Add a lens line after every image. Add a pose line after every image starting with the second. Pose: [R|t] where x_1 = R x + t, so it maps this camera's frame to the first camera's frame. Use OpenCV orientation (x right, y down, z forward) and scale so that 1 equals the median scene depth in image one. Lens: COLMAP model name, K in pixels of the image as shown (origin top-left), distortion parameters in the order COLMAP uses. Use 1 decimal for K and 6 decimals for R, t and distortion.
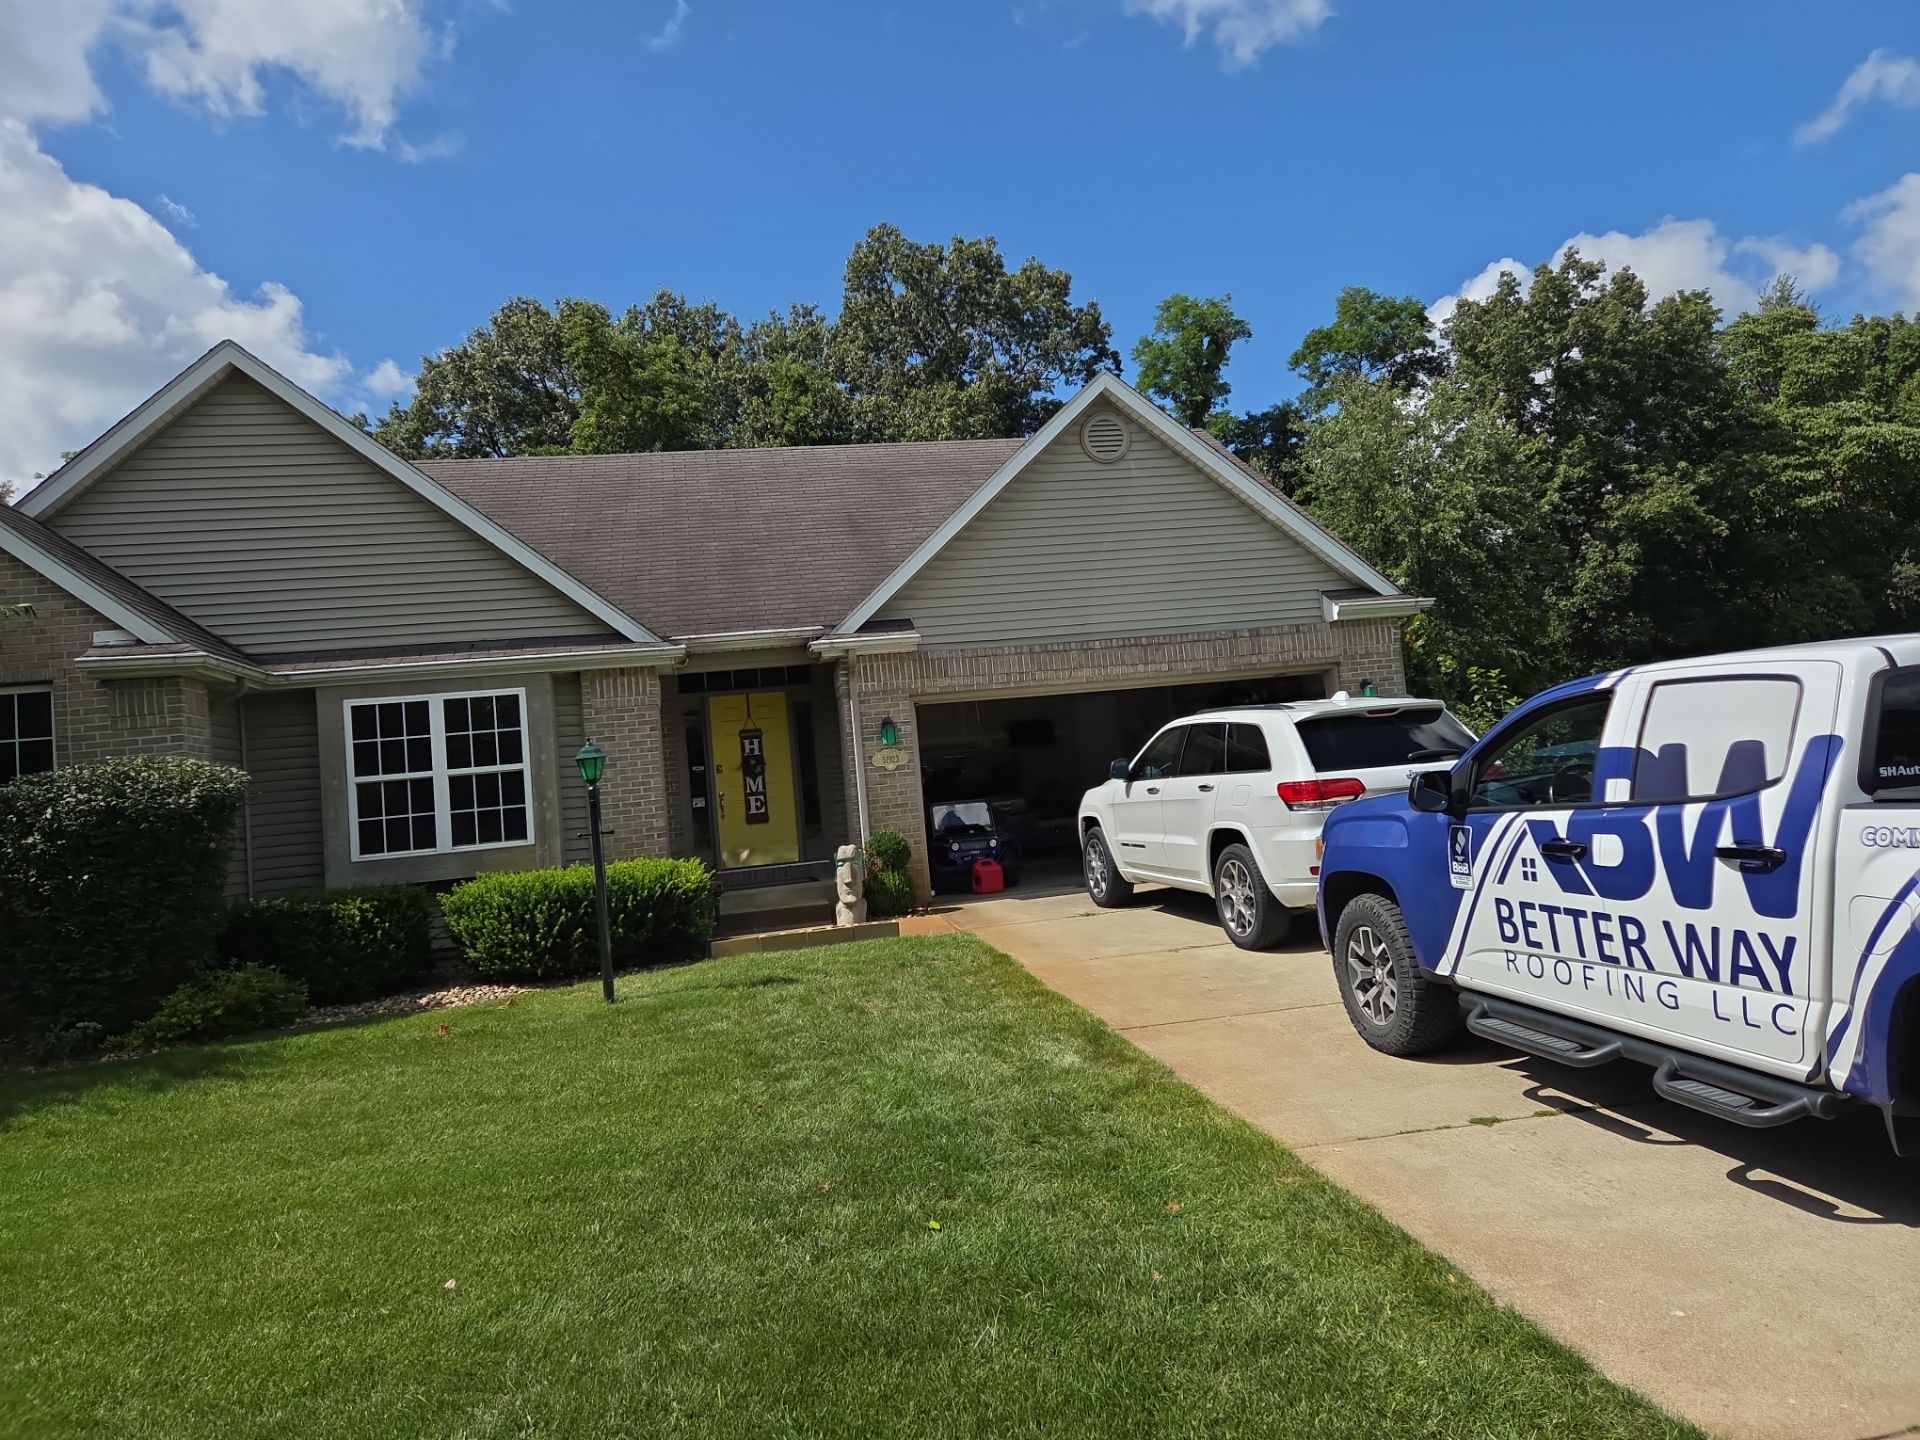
lens RADIAL K [[1246.6, 0, 961.4], [0, 1246.6, 697.4], [0, 0, 1]] dist [0.059854, -0.050926]
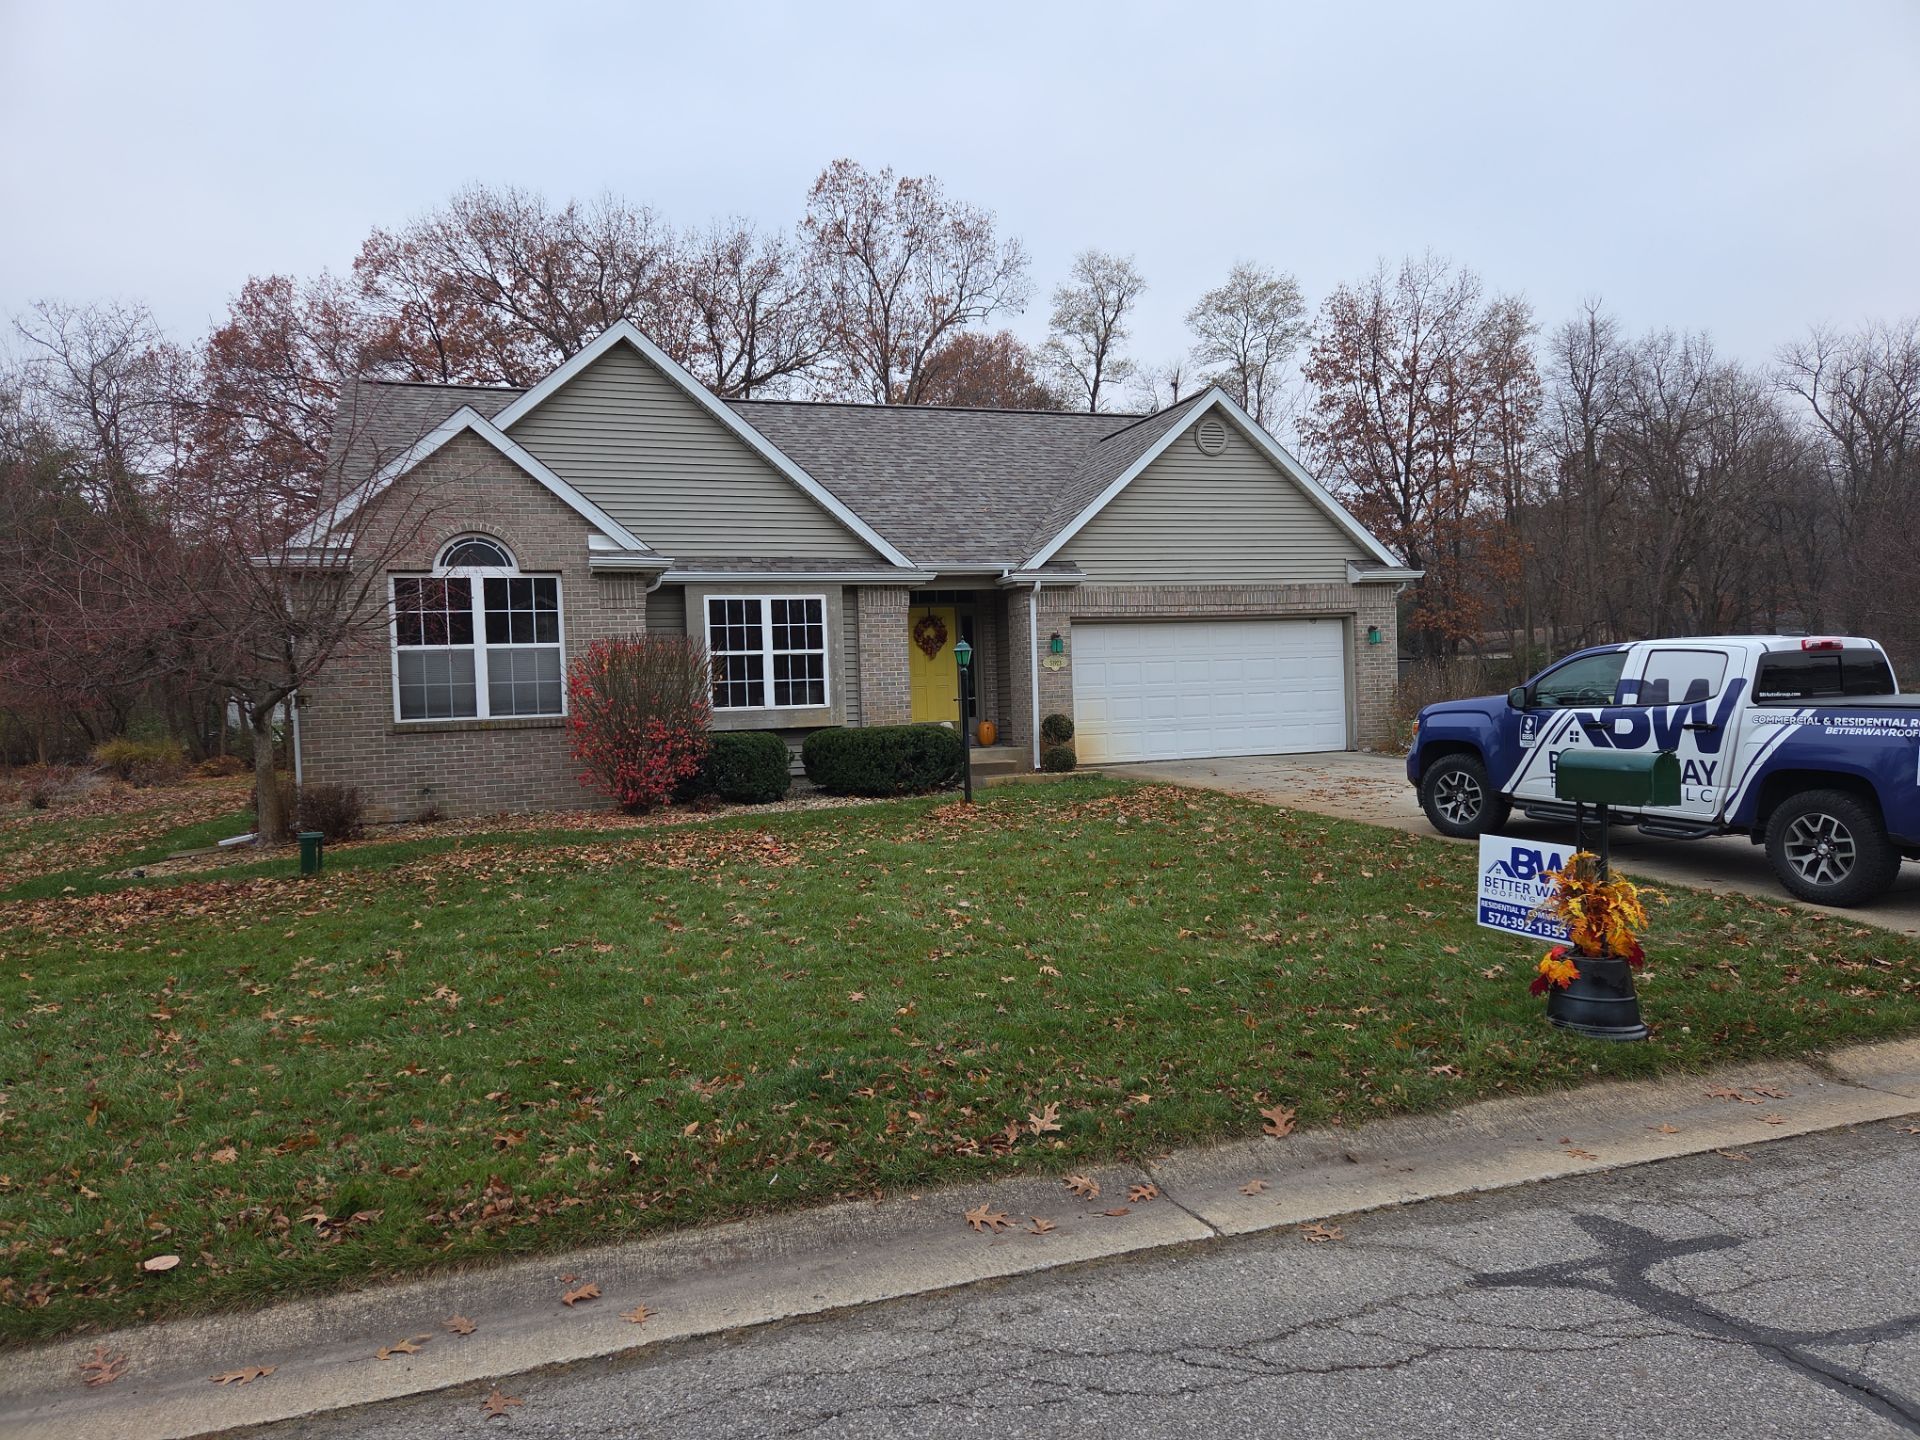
lens RADIAL K [[1206.3, 0, 1003.8], [0, 1206.3, 715.7], [0, 0, 1]] dist [0.081424, 0.003814]
pose [[0.987053, 0.053870, 0.151080, -0.405816], [-0.067125, 0.994198, 0.084051, -0.000541], [-0.145675, -0.093104, 0.984942, -0.433603]]
